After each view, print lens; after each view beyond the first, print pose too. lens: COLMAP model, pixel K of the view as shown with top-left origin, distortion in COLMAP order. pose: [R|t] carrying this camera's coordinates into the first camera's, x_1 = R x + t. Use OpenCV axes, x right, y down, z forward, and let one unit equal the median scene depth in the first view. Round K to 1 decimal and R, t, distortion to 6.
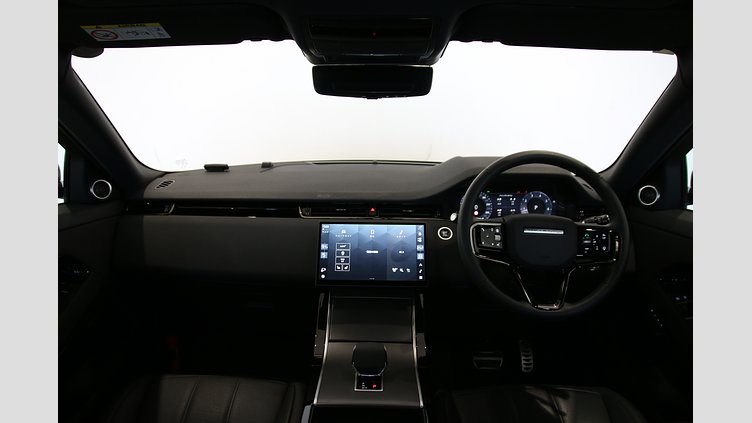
lens RADIAL K [[487.9, 0, 371.2], [0, 487.9, 221.1], [0, 0, 1]] dist [-0.138359, 0.100328]
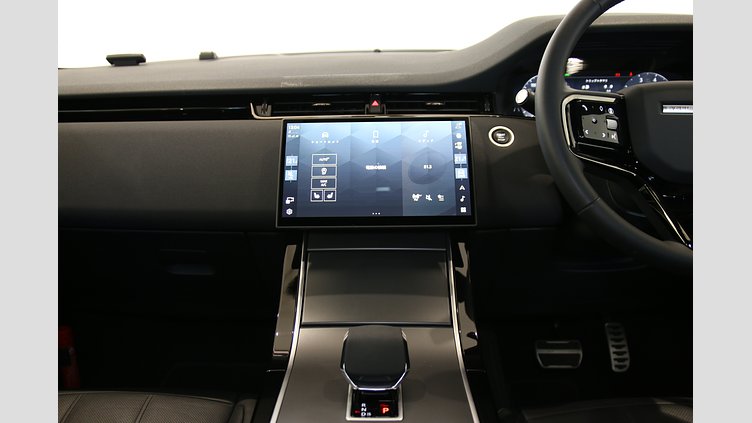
lens RADIAL K [[576.2, 0, 371.2], [0, 576.2, 219.1], [0, 0, 1]] dist [-0.059221, 0.005818]
pose [[0.999716, -0.022534, -0.007814, 0.000703], [0.022878, 0.998626, 0.047149, 0.091543], [0.006741, -0.047314, 0.998857, 0.328917]]
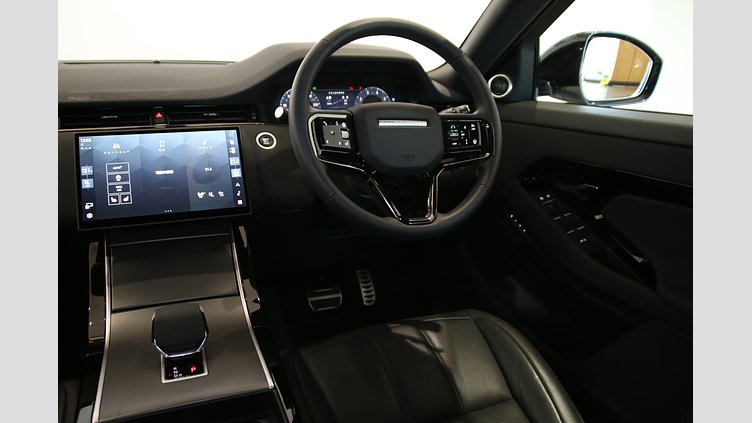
lens RADIAL K [[487.9, 0, 371.2], [0, 487.9, 221.1], [0, 0, 1]] dist [-0.138359, 0.100328]
pose [[0.914571, -0.113249, 0.388246, 0.000191], [0.064809, 0.988627, 0.135709, 0.059057], [-0.399199, -0.098954, 0.911509, 0.273407]]
